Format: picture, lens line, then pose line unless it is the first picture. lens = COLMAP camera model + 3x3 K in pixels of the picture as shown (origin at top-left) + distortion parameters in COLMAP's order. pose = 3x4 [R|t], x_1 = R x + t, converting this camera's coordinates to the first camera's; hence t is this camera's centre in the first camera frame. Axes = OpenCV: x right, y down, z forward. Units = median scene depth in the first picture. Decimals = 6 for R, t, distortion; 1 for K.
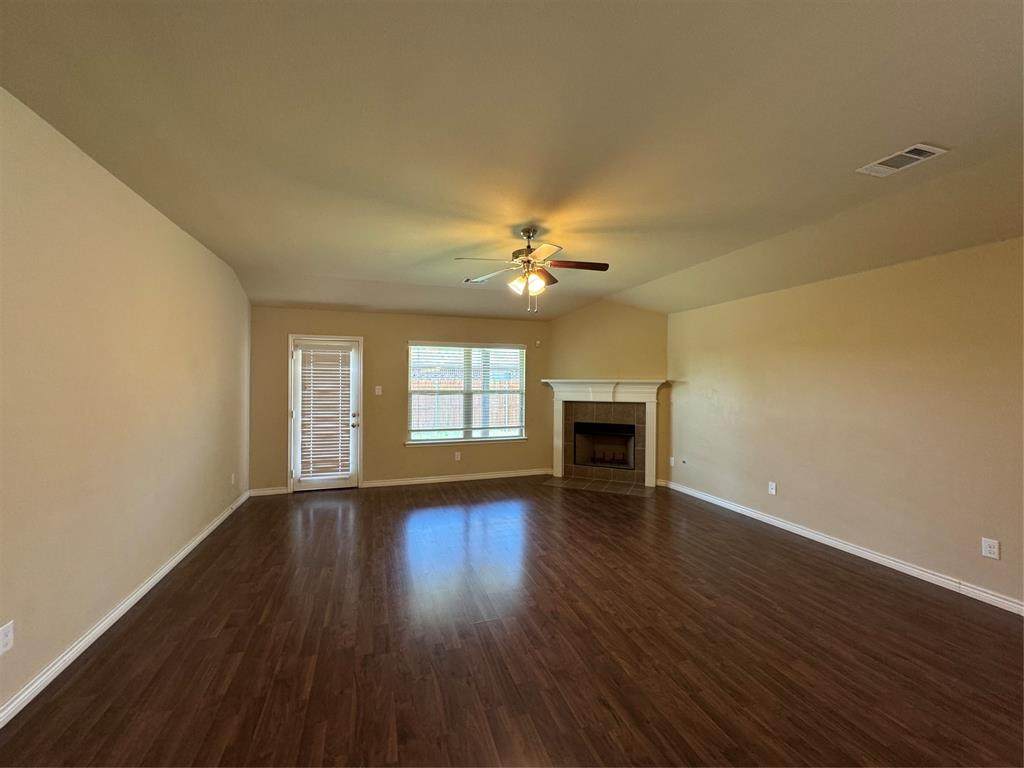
lens RADIAL K [[434.0, 0, 507.8], [0, 434.0, 383.3], [0, 0, 1]] dist [0.016237, 0.000092]
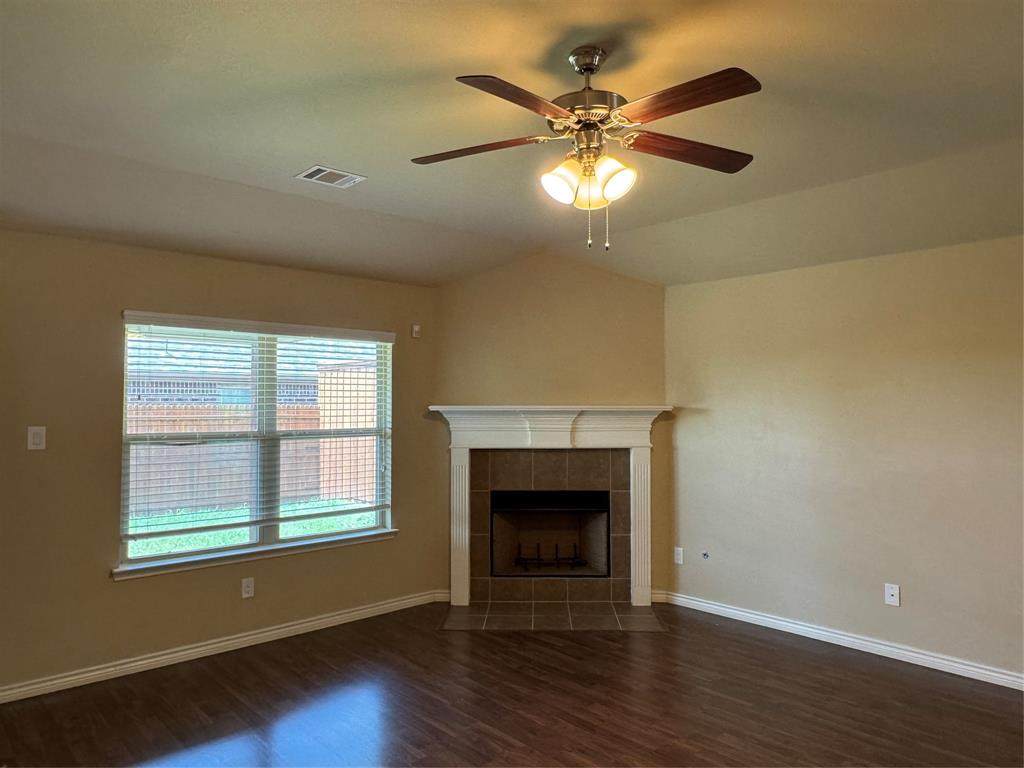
lens RADIAL K [[713.3, 0, 511.7], [0, 713.3, 379.5], [0, 0, 1]] dist [0.011435, -0.004372]
pose [[0.904213, 0.010954, 0.426941, -0.184041], [0.006414, 0.999210, -0.039222, -0.006522], [-0.427033, 0.038203, 0.903429, 0.252535]]
